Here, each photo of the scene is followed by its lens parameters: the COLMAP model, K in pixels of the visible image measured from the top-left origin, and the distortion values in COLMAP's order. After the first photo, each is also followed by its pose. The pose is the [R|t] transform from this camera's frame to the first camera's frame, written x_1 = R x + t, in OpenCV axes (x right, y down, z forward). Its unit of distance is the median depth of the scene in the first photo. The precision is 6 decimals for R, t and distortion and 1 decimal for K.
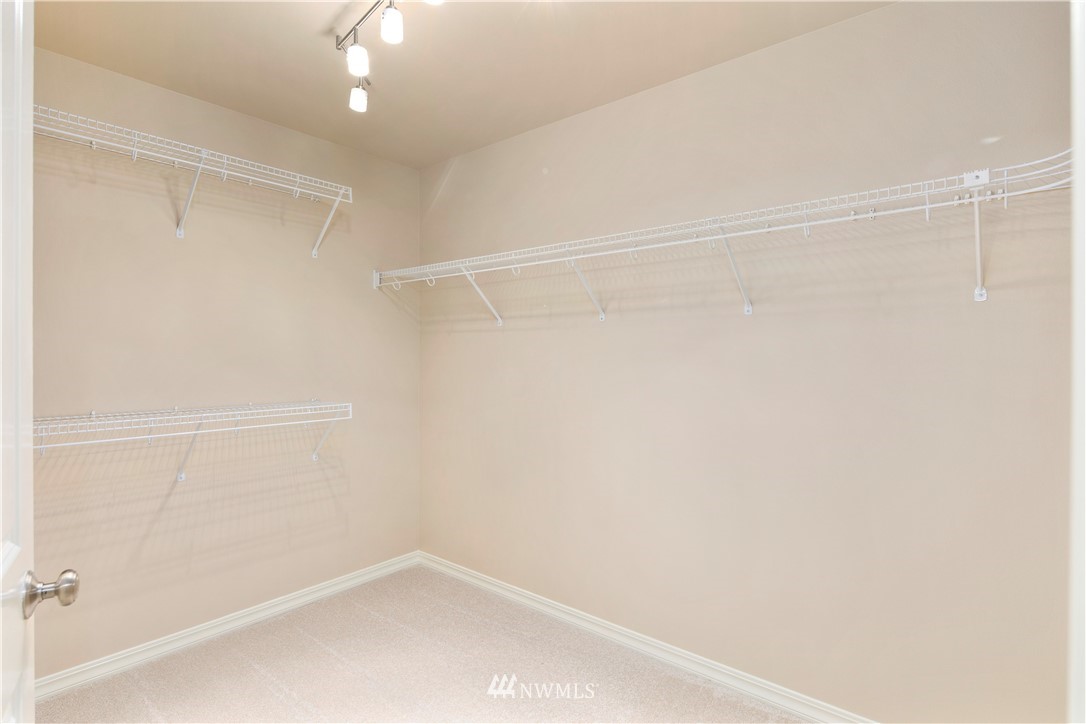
lens RADIAL K [[525.7, 0, 539.9], [0, 525.7, 361.1], [0, 0, 1]] dist [-0.001711, -0.000325]
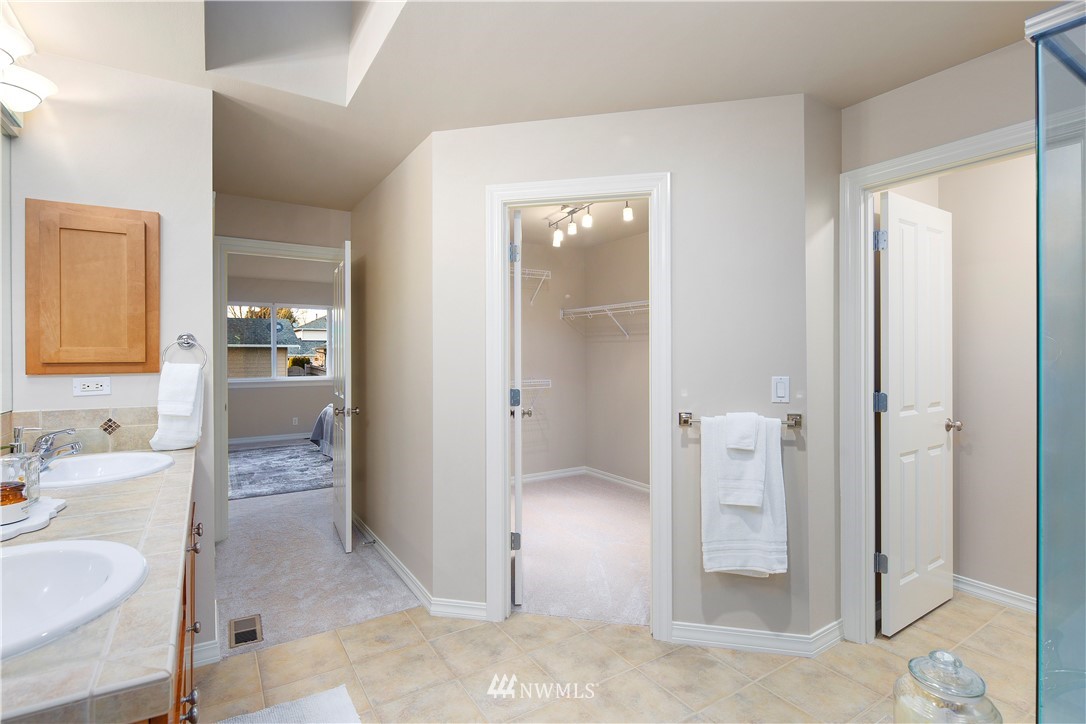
lens RADIAL K [[525.7, 0, 545.1], [0, 525.7, 357.9], [0, 0, 1]] dist [-0.001711, -0.000325]
pose [[0.951849, -0.003887, -0.306543, 0.211241], [0.004359, 0.999990, 0.000858, -0.004475], [0.306537, -0.002153, 0.951856, -0.824939]]
